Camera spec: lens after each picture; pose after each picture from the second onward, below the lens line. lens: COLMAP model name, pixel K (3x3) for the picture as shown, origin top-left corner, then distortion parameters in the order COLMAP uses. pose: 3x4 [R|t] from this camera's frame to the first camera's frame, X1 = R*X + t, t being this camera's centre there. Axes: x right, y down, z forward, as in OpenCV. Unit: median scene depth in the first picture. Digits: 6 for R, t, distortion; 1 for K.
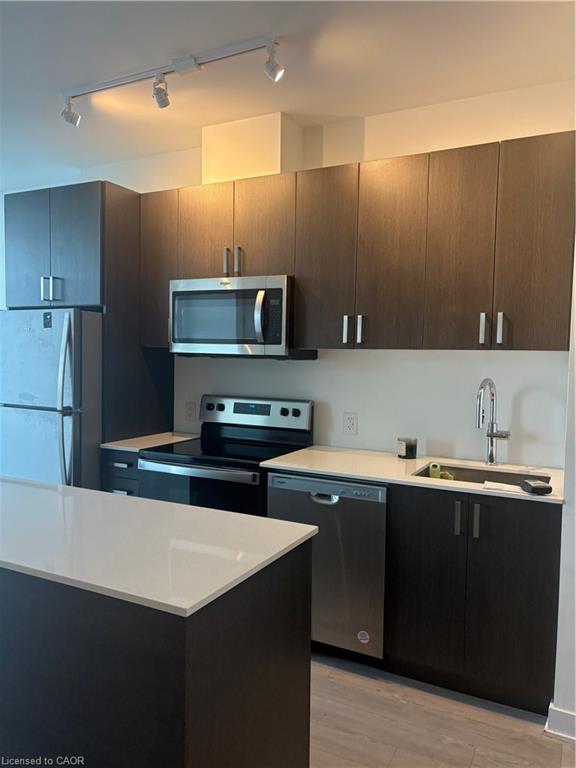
lens RADIAL K [[573.3, 0, 288.0], [0, 573.3, 384.0], [0, 0, 1]] dist [0.051594, -0.061369]
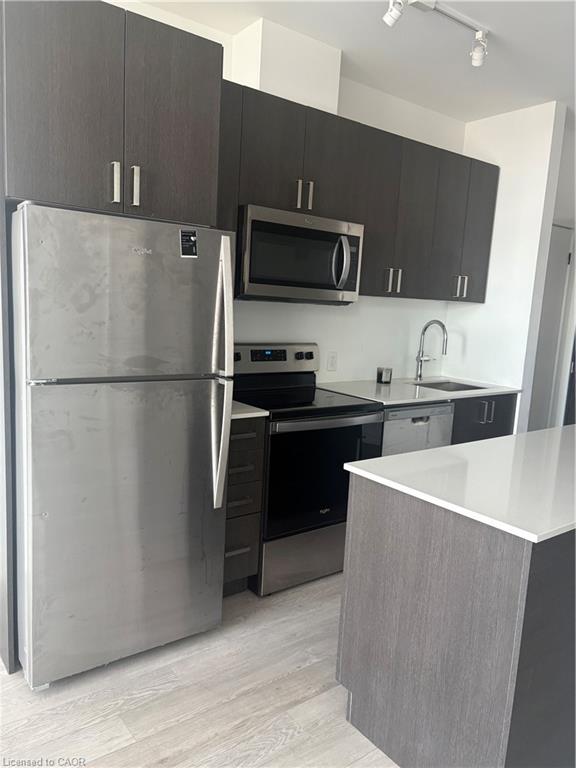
lens RADIAL K [[573.3, 0, 288.0], [0, 573.3, 384.0], [0, 0, 1]] dist [0.051594, -0.061369]
pose [[0.423907, -0.122999, 0.897315, -1.020962], [0.002468, 0.990889, 0.134659, -0.042054], [-0.905702, -0.054868, 0.420348, 0.648155]]
